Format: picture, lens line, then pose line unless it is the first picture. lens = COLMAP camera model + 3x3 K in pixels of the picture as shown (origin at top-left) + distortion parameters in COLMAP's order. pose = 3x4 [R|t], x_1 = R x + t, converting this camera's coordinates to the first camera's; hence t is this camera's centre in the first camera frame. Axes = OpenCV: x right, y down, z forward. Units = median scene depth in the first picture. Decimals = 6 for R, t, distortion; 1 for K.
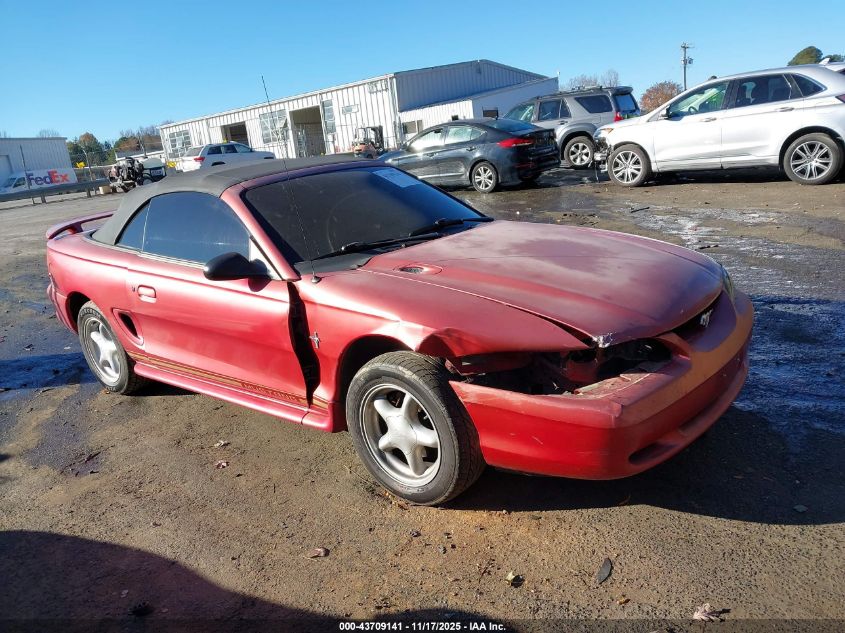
lens RADIAL K [[681.4, 0, 422.5], [0, 681.4, 316.5], [0, 0, 1]] dist [0.013791, -0.001509]
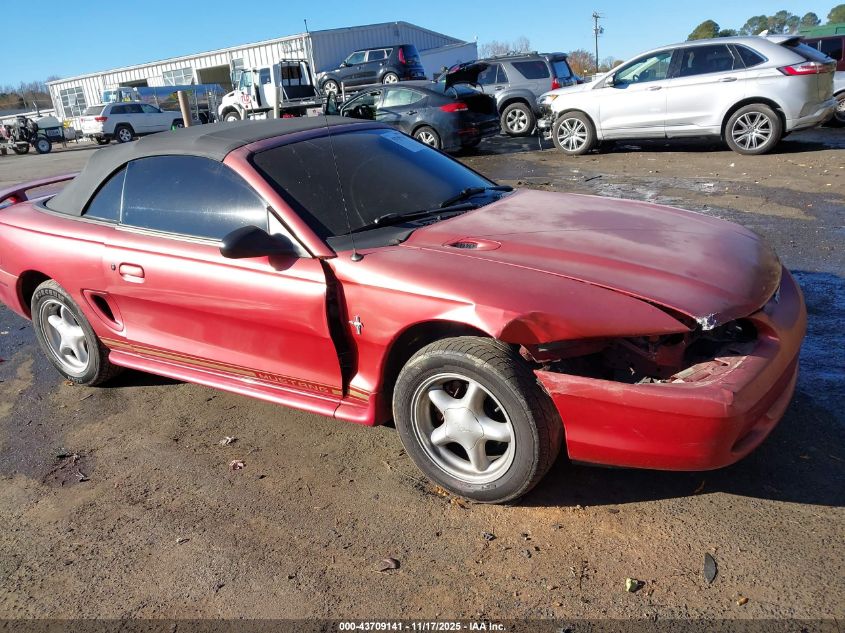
lens RADIAL K [[681.4, 0, 422.5], [0, 681.4, 316.5], [0, 0, 1]] dist [0.013791, -0.001509]
pose [[0.991251, -0.020048, 0.130462, -0.152735], [0.013832, 0.998733, 0.048386, -0.014968], [-0.131267, -0.046158, 0.990272, 0.087064]]
